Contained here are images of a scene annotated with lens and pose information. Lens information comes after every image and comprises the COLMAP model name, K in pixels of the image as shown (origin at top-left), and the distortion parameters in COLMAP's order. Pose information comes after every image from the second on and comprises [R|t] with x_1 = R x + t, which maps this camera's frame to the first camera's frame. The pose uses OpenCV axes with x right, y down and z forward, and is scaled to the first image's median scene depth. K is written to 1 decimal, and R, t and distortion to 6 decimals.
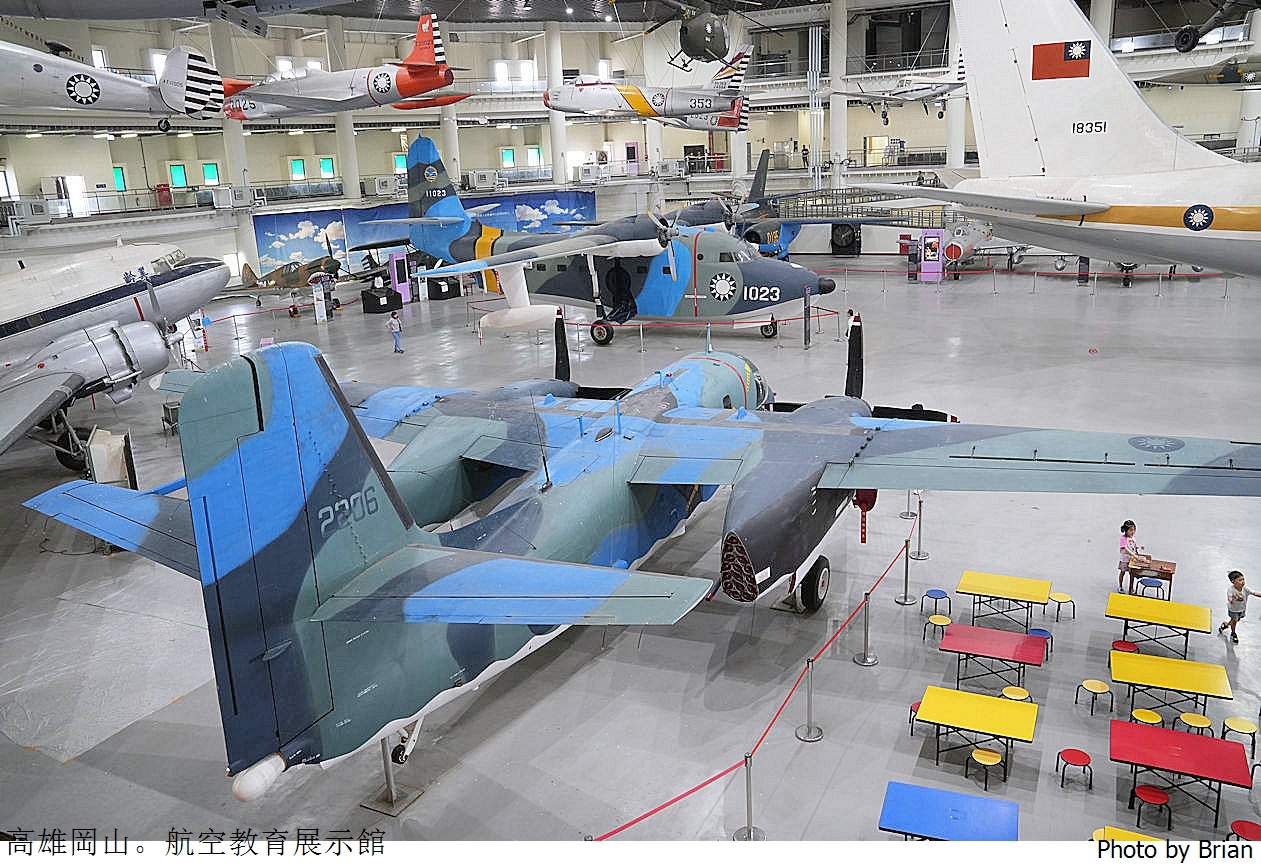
lens RADIAL K [[1015.4, 0, 630.5], [0, 1015.4, 433.0], [0, 0, 1]] dist [-0.096225, 0.126364]
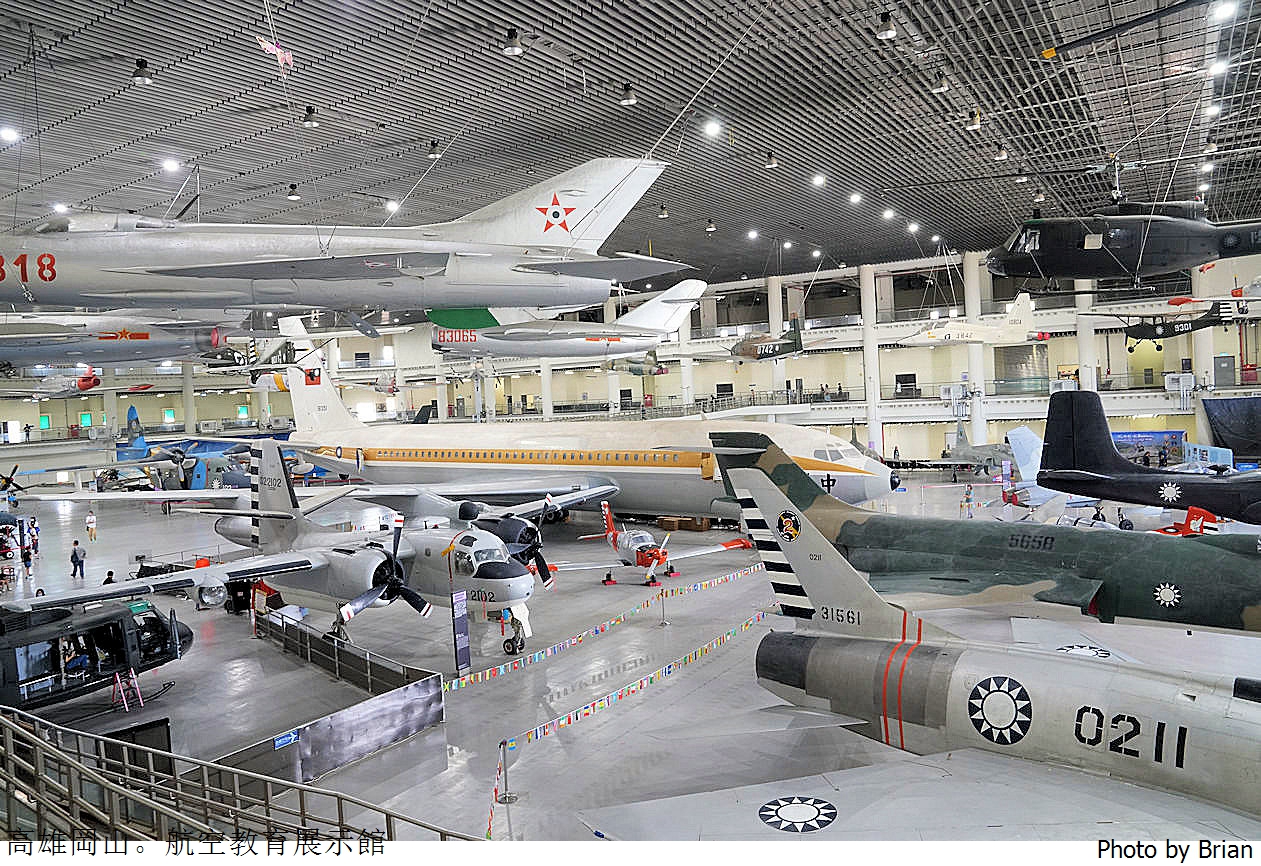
lens RADIAL K [[890.6, 0, 625.1], [0, 890.6, 417.3], [0, 0, 1]] dist [-0.129214, 0.106010]
pose [[0.992617, 0.002334, -0.121268, 0.636616], [-0.030519, 0.972453, -0.231094, 0.054373], [0.117388, 0.233088, 0.965344, -0.328716]]
